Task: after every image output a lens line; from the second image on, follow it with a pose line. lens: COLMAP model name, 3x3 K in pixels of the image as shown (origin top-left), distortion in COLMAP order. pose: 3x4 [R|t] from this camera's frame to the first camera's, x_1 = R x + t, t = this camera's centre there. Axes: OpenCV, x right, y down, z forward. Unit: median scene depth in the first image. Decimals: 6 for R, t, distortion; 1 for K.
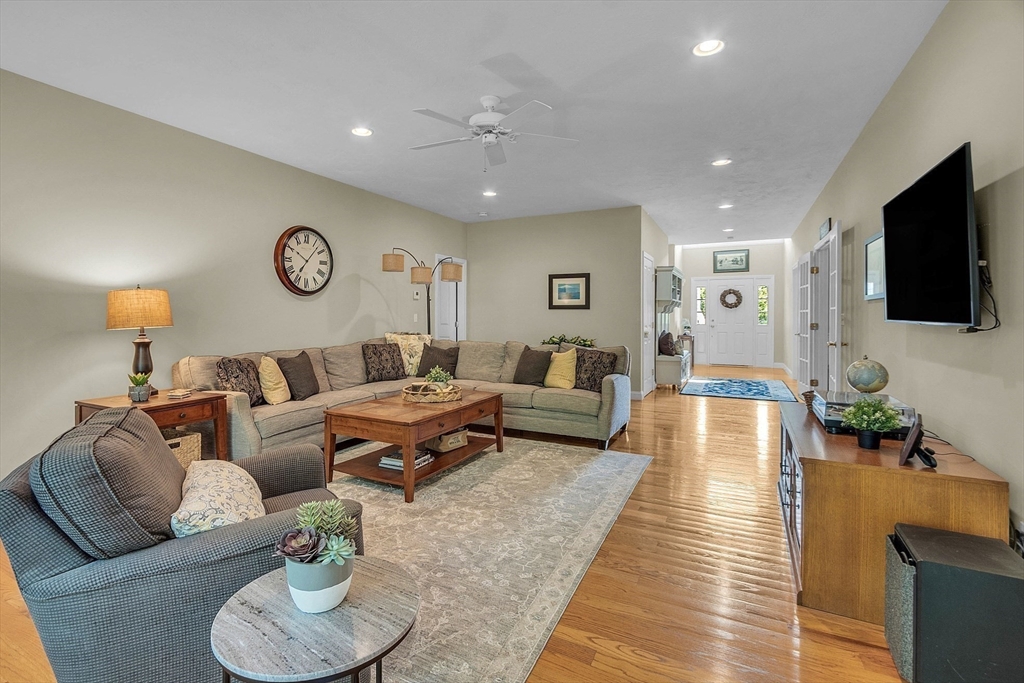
lens RADIAL K [[465.9, 0, 480.3], [0, 465.9, 331.2], [0, 0, 1]] dist [-0.012157, 0.000469]
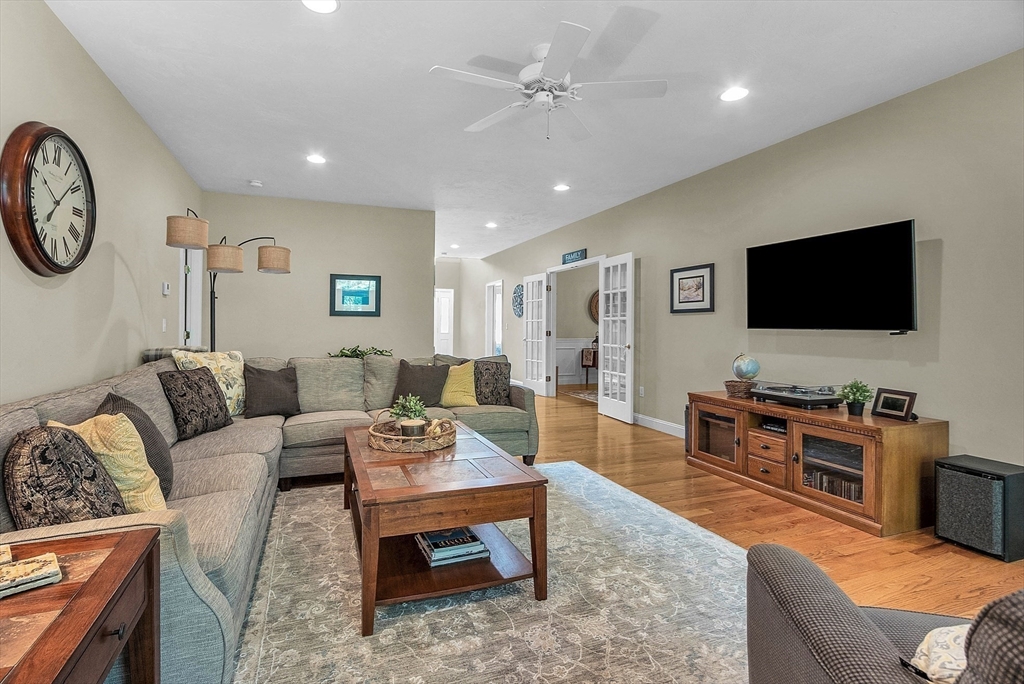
lens RADIAL K [[465.9, 0, 480.3], [0, 465.9, 331.7], [0, 0, 1]] dist [-0.012157, 0.000469]
pose [[0.671202, -0.004853, 0.741259, -0.435626], [0.018690, 0.999771, -0.010377, -0.007405], [-0.741039, 0.020819, 0.671139, 0.374671]]
